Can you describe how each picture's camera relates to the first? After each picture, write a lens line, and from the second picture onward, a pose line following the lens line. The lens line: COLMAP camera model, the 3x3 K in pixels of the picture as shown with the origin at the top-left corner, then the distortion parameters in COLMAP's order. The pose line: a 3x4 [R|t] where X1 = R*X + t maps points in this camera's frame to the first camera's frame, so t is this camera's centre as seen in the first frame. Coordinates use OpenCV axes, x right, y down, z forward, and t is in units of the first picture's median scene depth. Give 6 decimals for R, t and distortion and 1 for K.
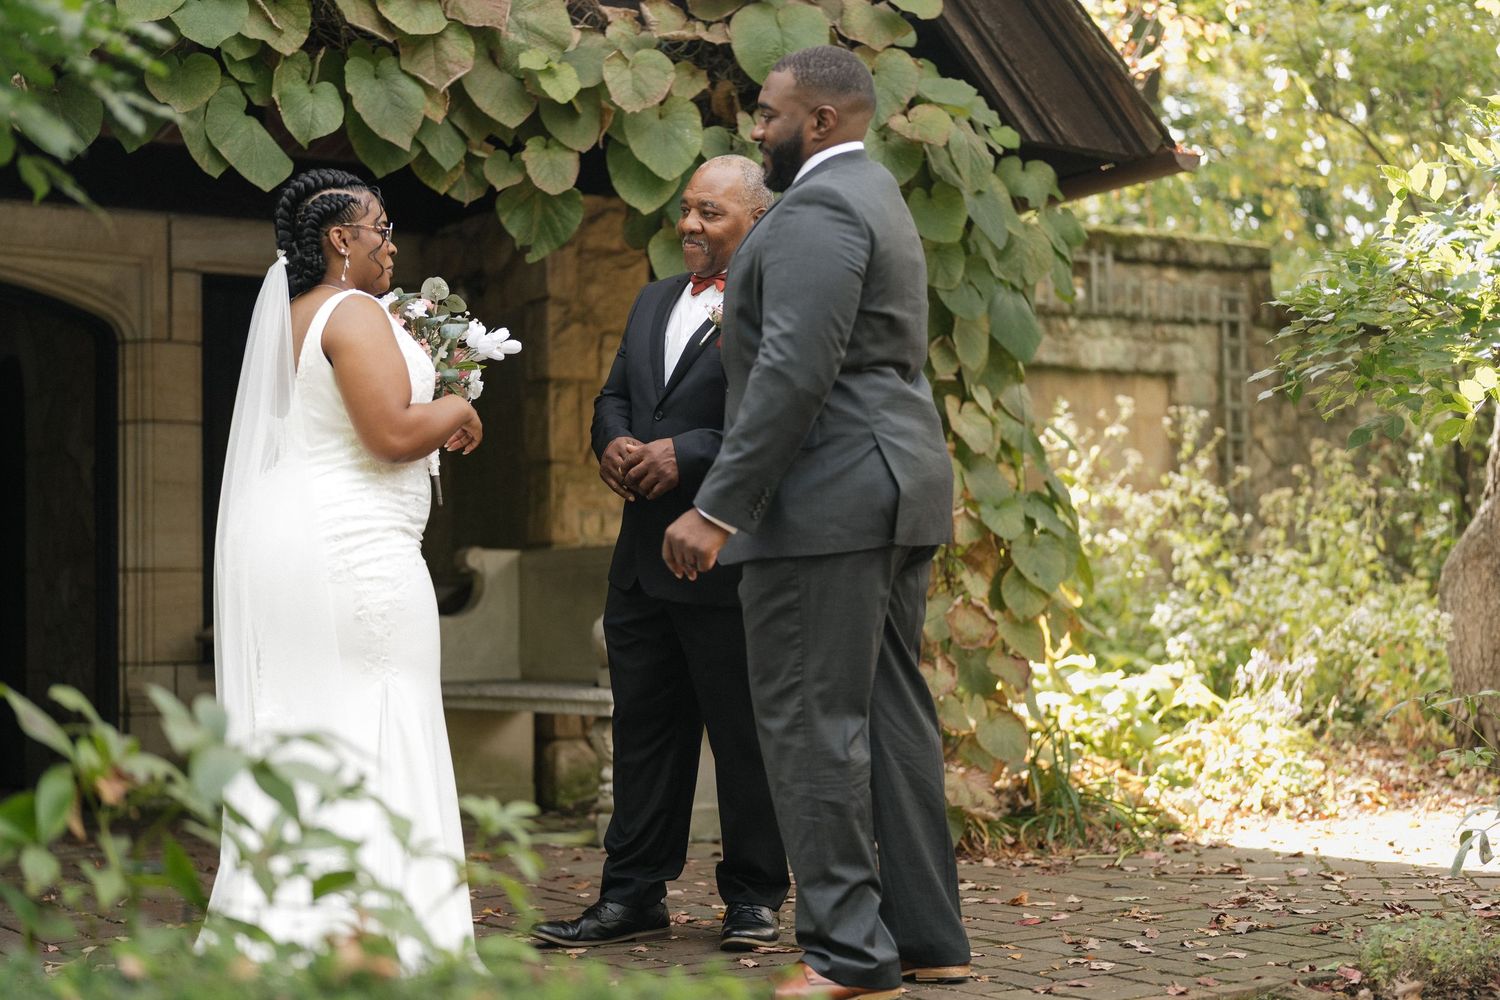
lens RADIAL K [[2147.8, 0, 748.0], [0, 2147.8, 486.4], [0, 0, 1]] dist [0.004517, 0.010500]
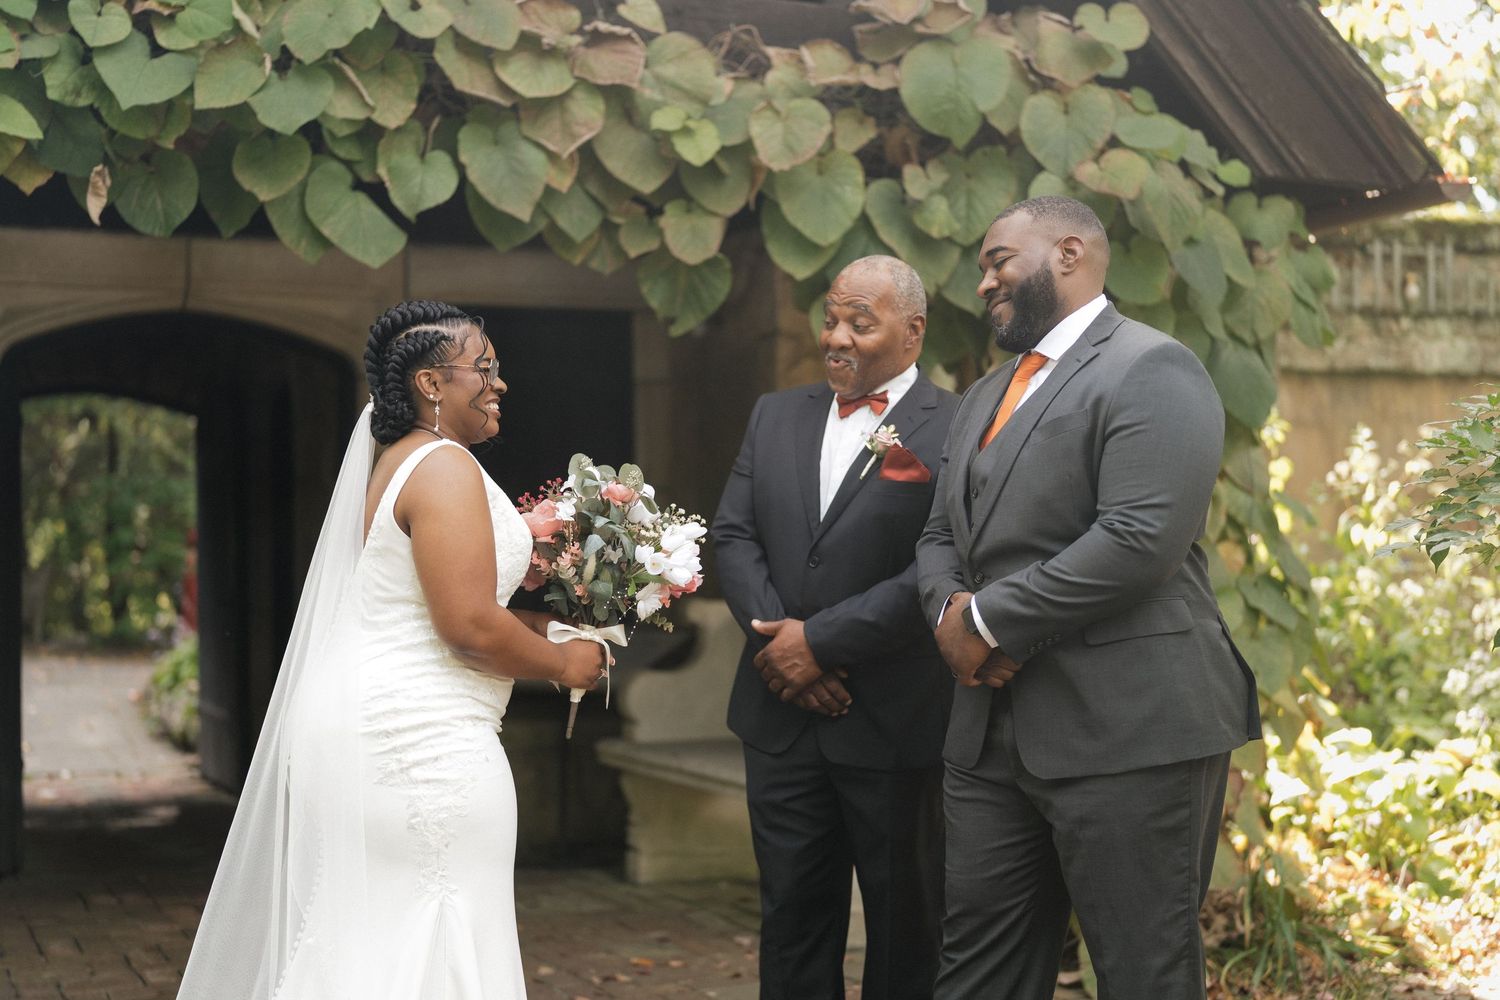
lens RADIAL K [[2147.8, 0, 748.0], [0, 2147.8, 486.4], [0, 0, 1]] dist [0.004517, 0.010500]
pose [[0.982263, 0.005686, -0.187424, 0.089674], [-0.000940, 0.999677, 0.025403, -0.055500], [0.187508, -0.024776, 0.981951, 0.089048]]
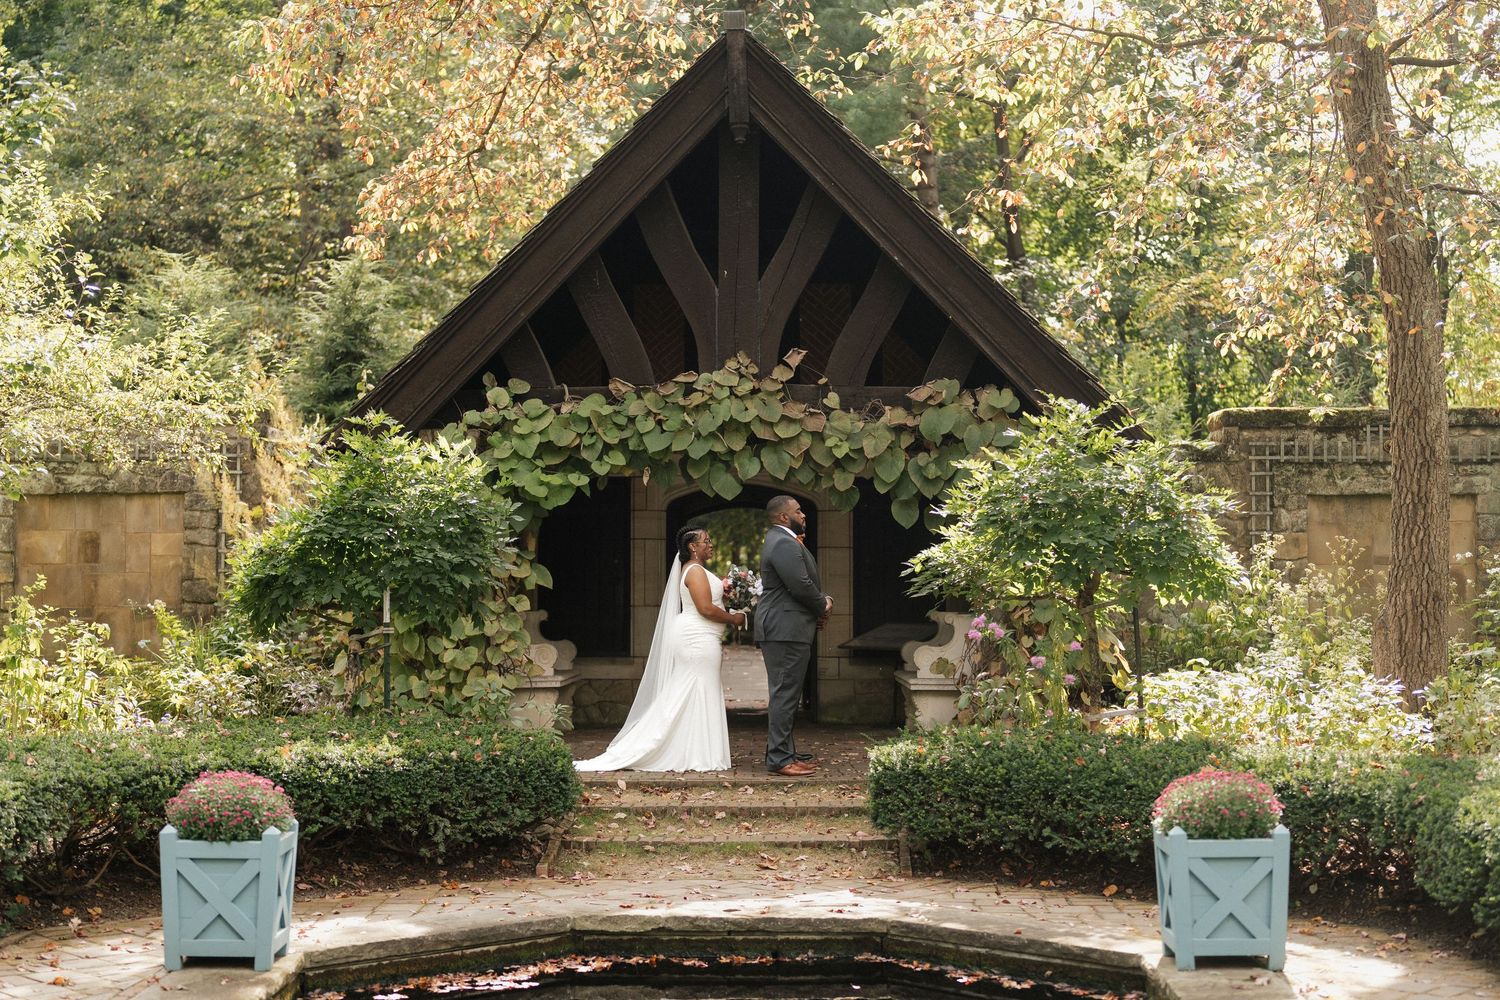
lens RADIAL K [[2147.8, 0, 748.0], [0, 2147.8, 486.4], [0, 0, 1]] dist [0.004517, 0.010500]
pose [[0.830259, 0.000205, -0.557377, 1.104500], [0.012891, 0.999725, 0.019569, -0.167266], [0.557228, -0.023433, 0.830029, -1.081174]]
